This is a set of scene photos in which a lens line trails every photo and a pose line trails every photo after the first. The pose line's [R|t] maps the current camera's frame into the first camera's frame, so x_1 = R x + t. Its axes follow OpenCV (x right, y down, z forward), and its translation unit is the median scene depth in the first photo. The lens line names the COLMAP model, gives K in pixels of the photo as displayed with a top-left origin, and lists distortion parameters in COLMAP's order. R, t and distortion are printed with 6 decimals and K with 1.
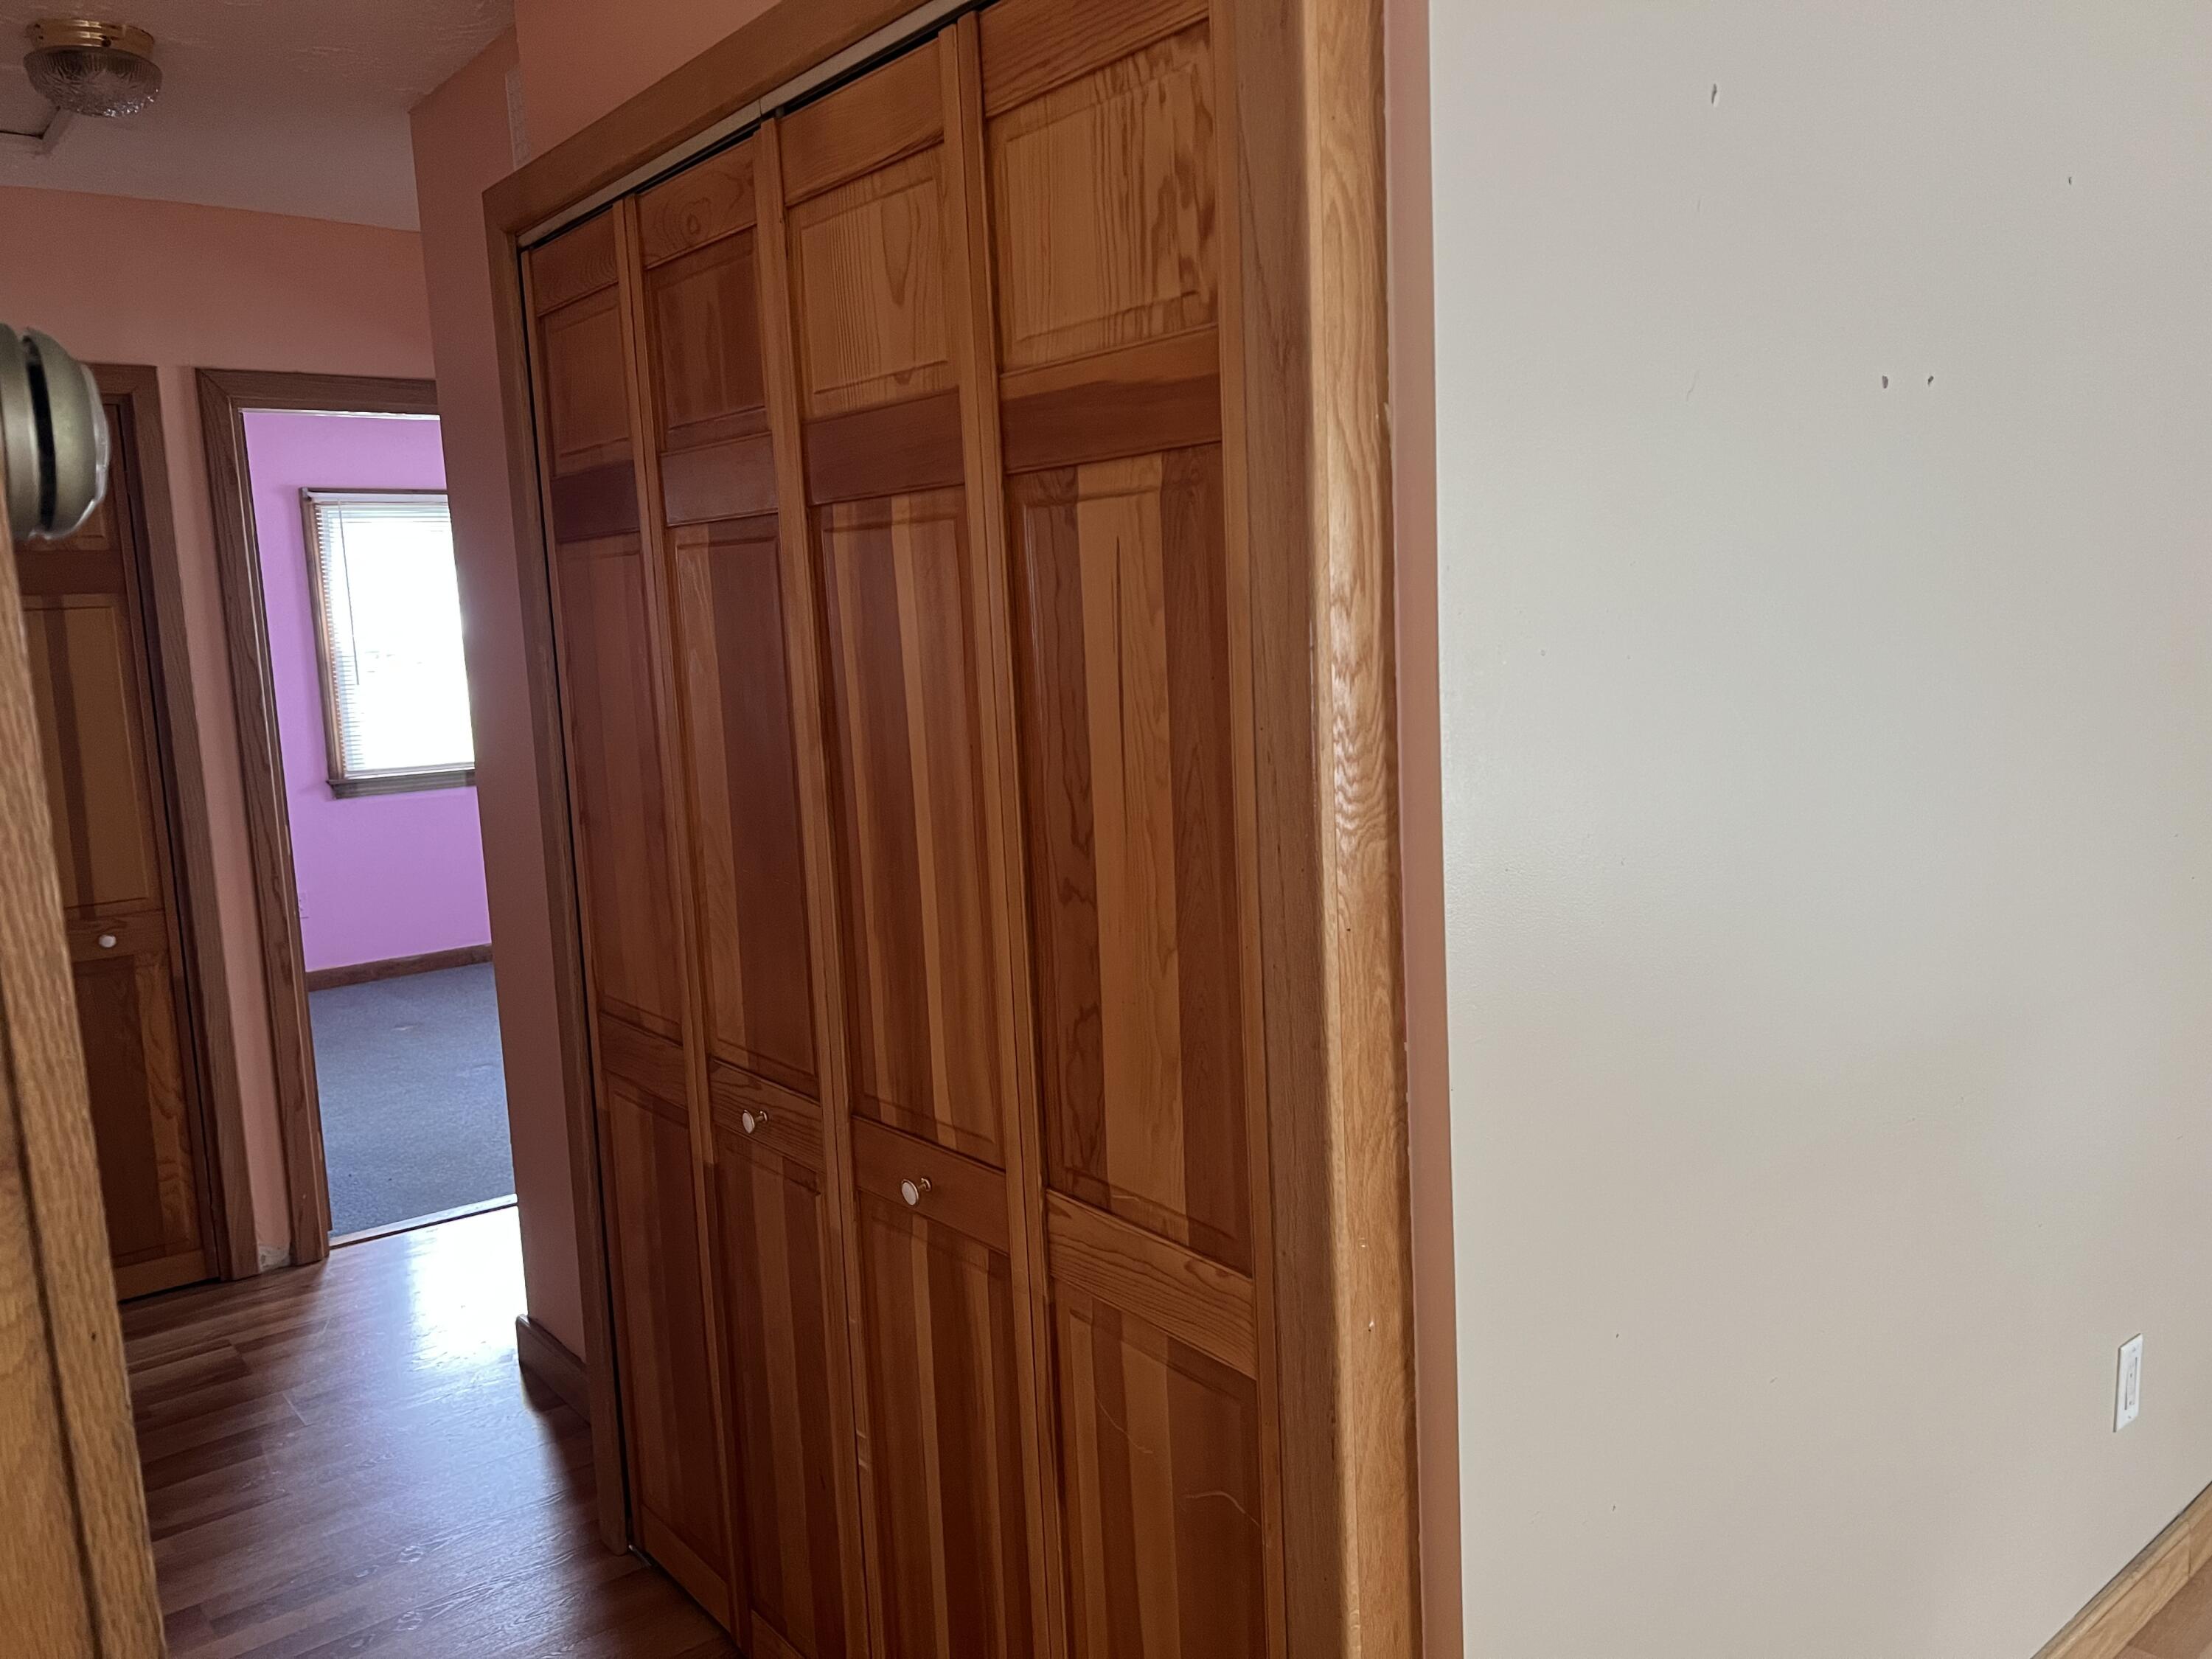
lens RADIAL K [[1676.8, 0, 1081.5], [0, 1676.8, 825.9], [0, 0, 1]] dist [0.099774, -0.089129]
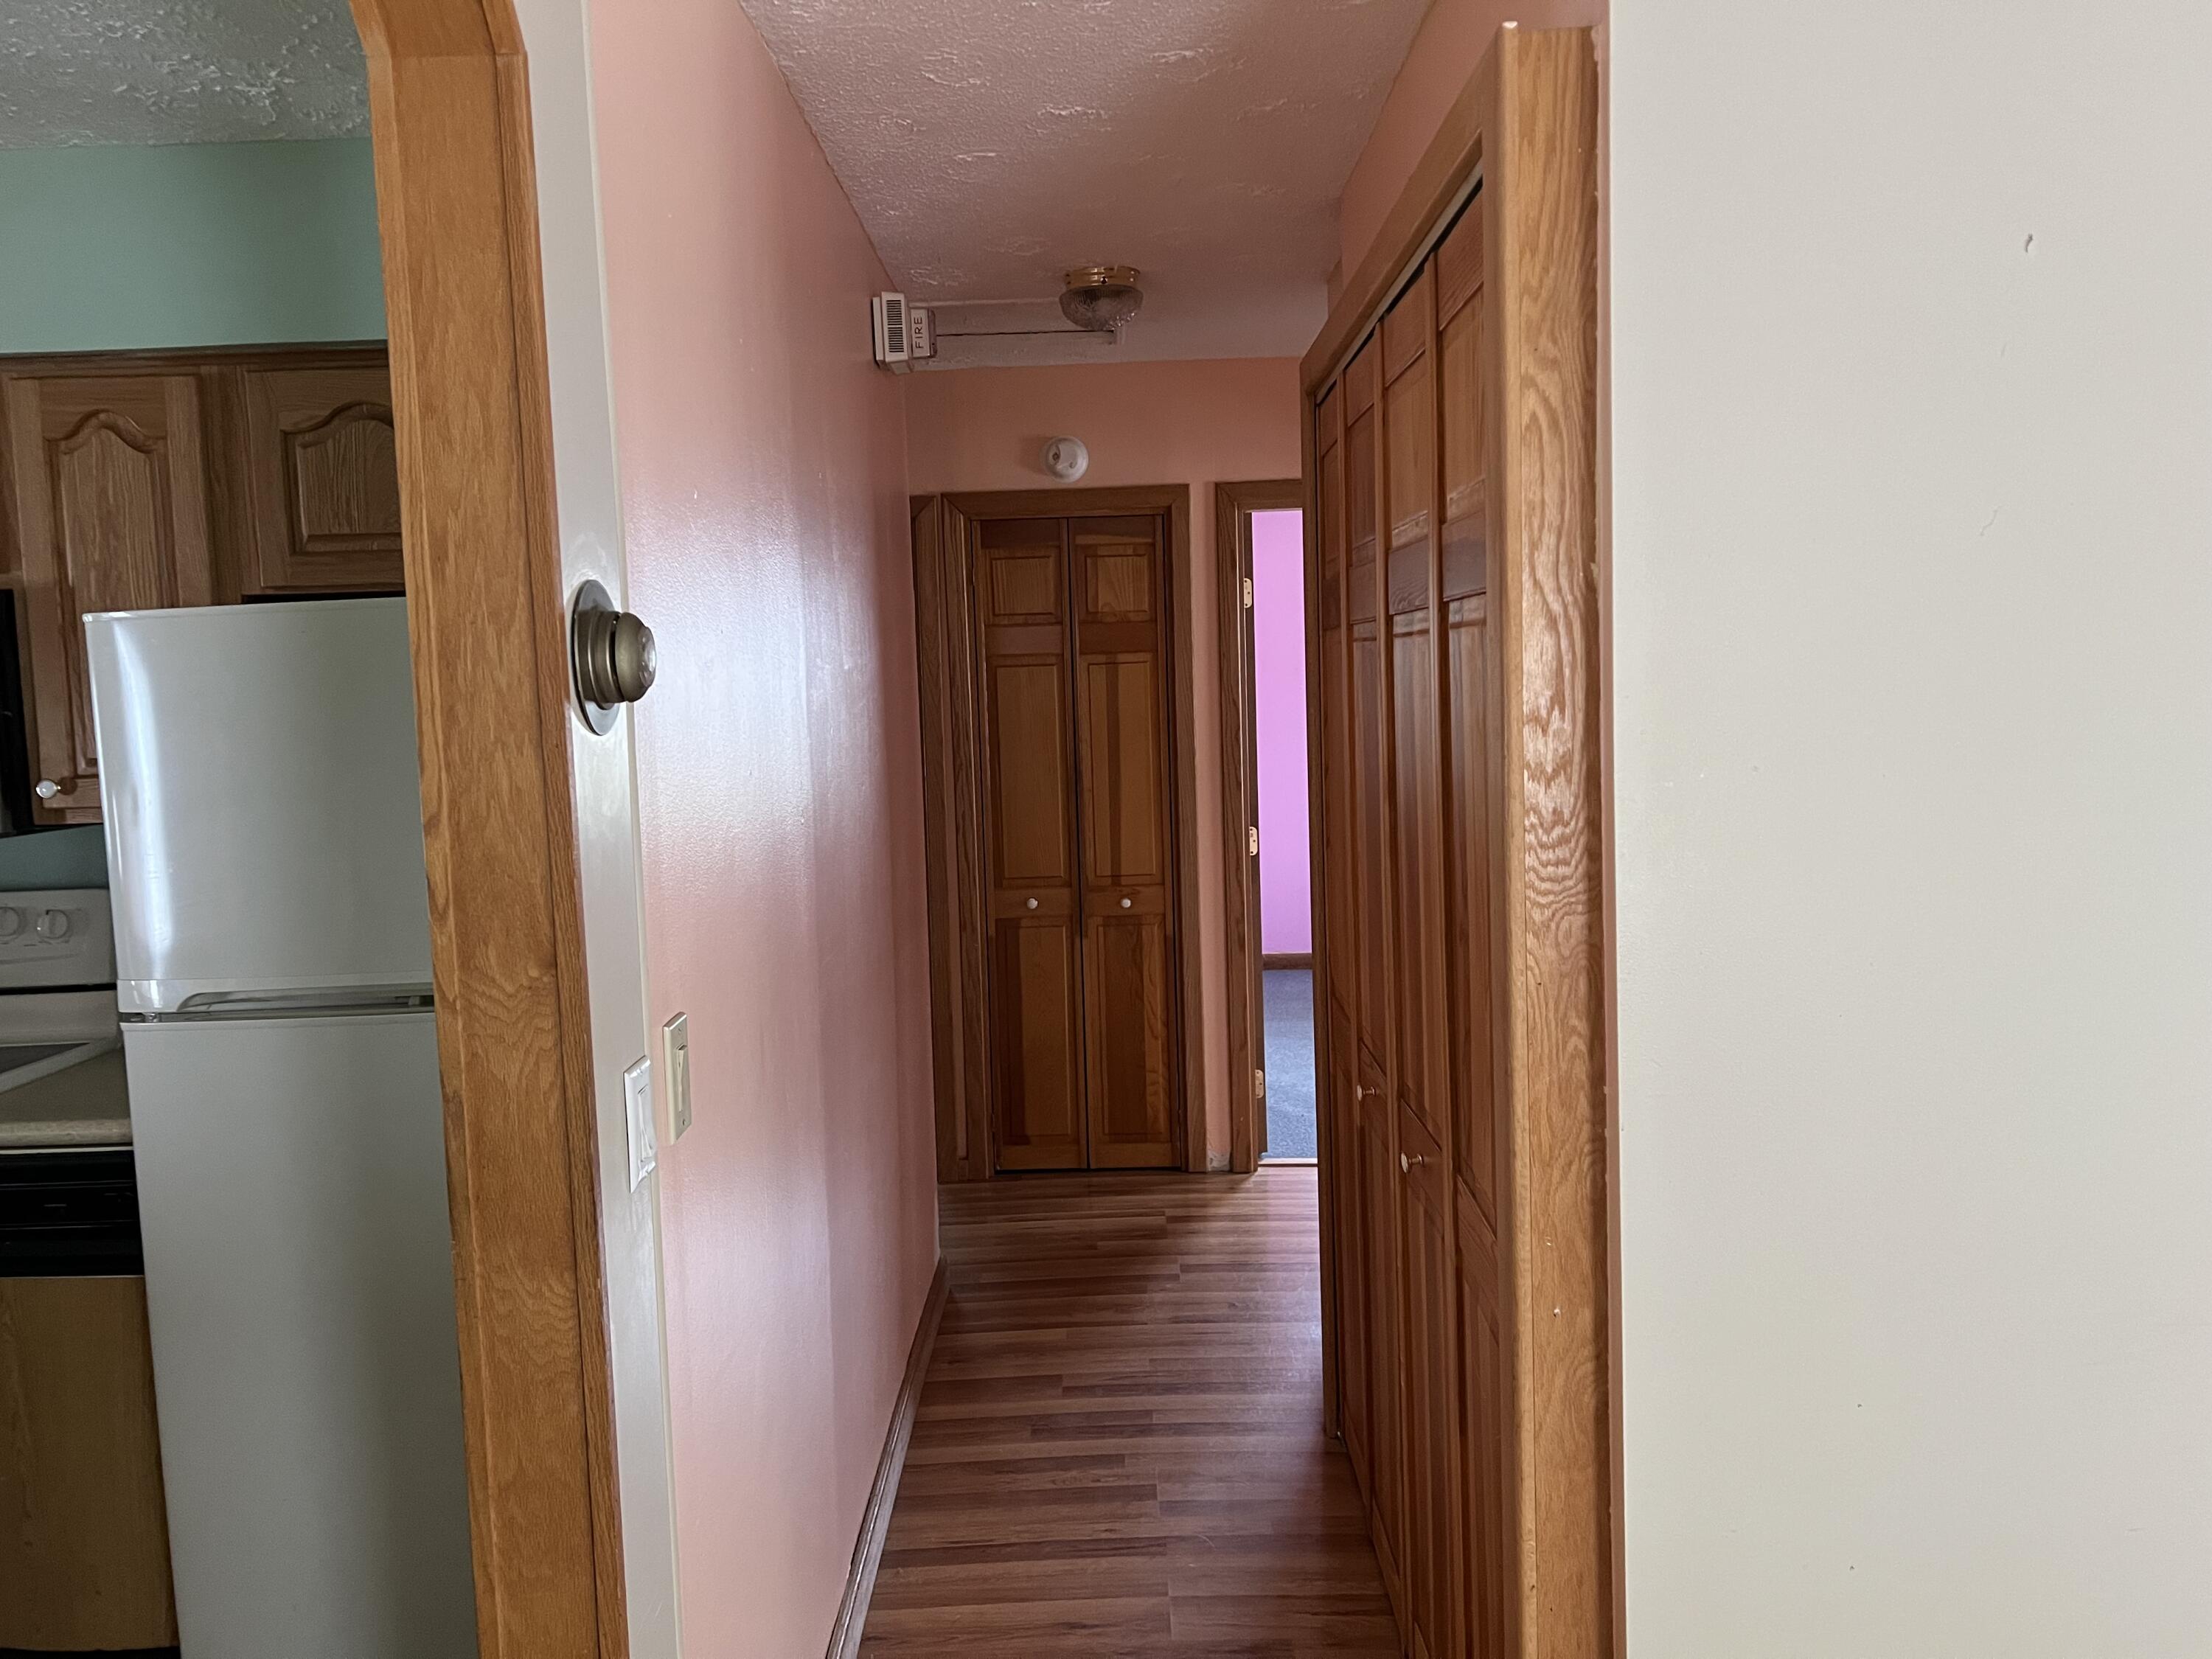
lens RADIAL K [[1676.8, 0, 1081.5], [0, 1676.8, 825.9], [0, 0, 1]] dist [0.099774, -0.089129]
pose [[0.771247, 0.082255, -0.631199, 0.659537], [-0.090125, 0.995737, 0.019640, -0.046850], [0.630123, 0.041740, 0.775373, -0.178847]]
